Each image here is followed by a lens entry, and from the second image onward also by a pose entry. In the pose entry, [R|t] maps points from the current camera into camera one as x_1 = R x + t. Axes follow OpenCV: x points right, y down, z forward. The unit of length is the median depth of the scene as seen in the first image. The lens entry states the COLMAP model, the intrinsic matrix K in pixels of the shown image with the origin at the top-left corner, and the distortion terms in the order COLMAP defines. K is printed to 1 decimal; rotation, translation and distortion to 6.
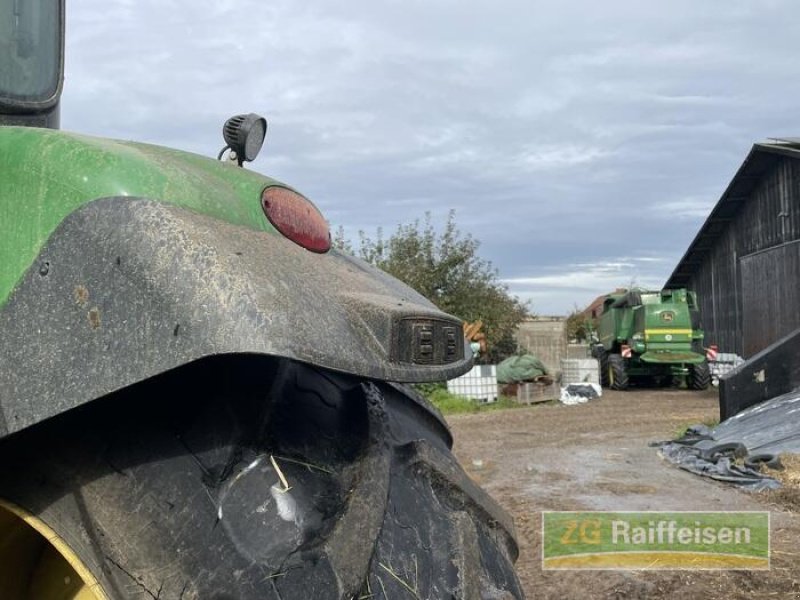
lens RADIAL K [[609.4, 0, 405.9], [0, 609.4, 296.5], [0, 0, 1]] dist [0.112565, -0.151148]
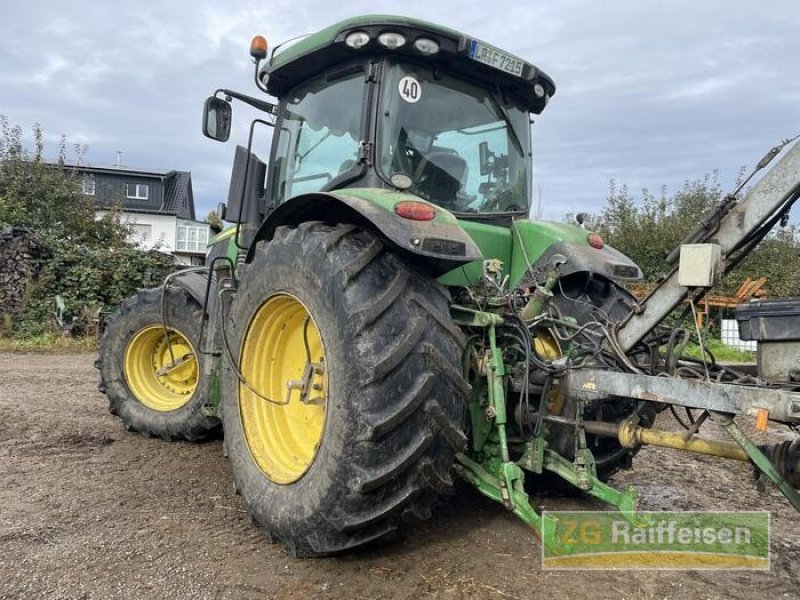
lens RADIAL K [[609.4, 0, 405.9], [0, 609.4, 296.5], [0, 0, 1]] dist [0.112565, -0.151148]
pose [[0.902017, 0.059891, -0.427526, 0.025023], [-0.024798, 0.995883, 0.087190, -0.004593], [0.430988, -0.068046, 0.899789, -0.175885]]
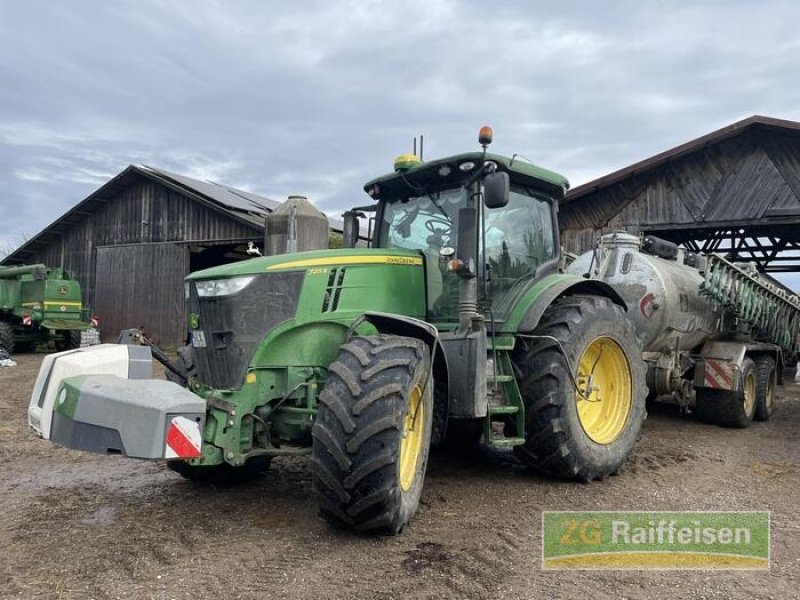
lens RADIAL K [[609.4, 0, 405.9], [0, 609.4, 296.5], [0, 0, 1]] dist [0.112565, -0.151148]
pose [[0.366694, 0.059328, 0.928448, -0.431758], [-0.097474, 0.994922, -0.025077, 0.008747], [-0.925221, -0.081304, 0.370615, -0.048086]]
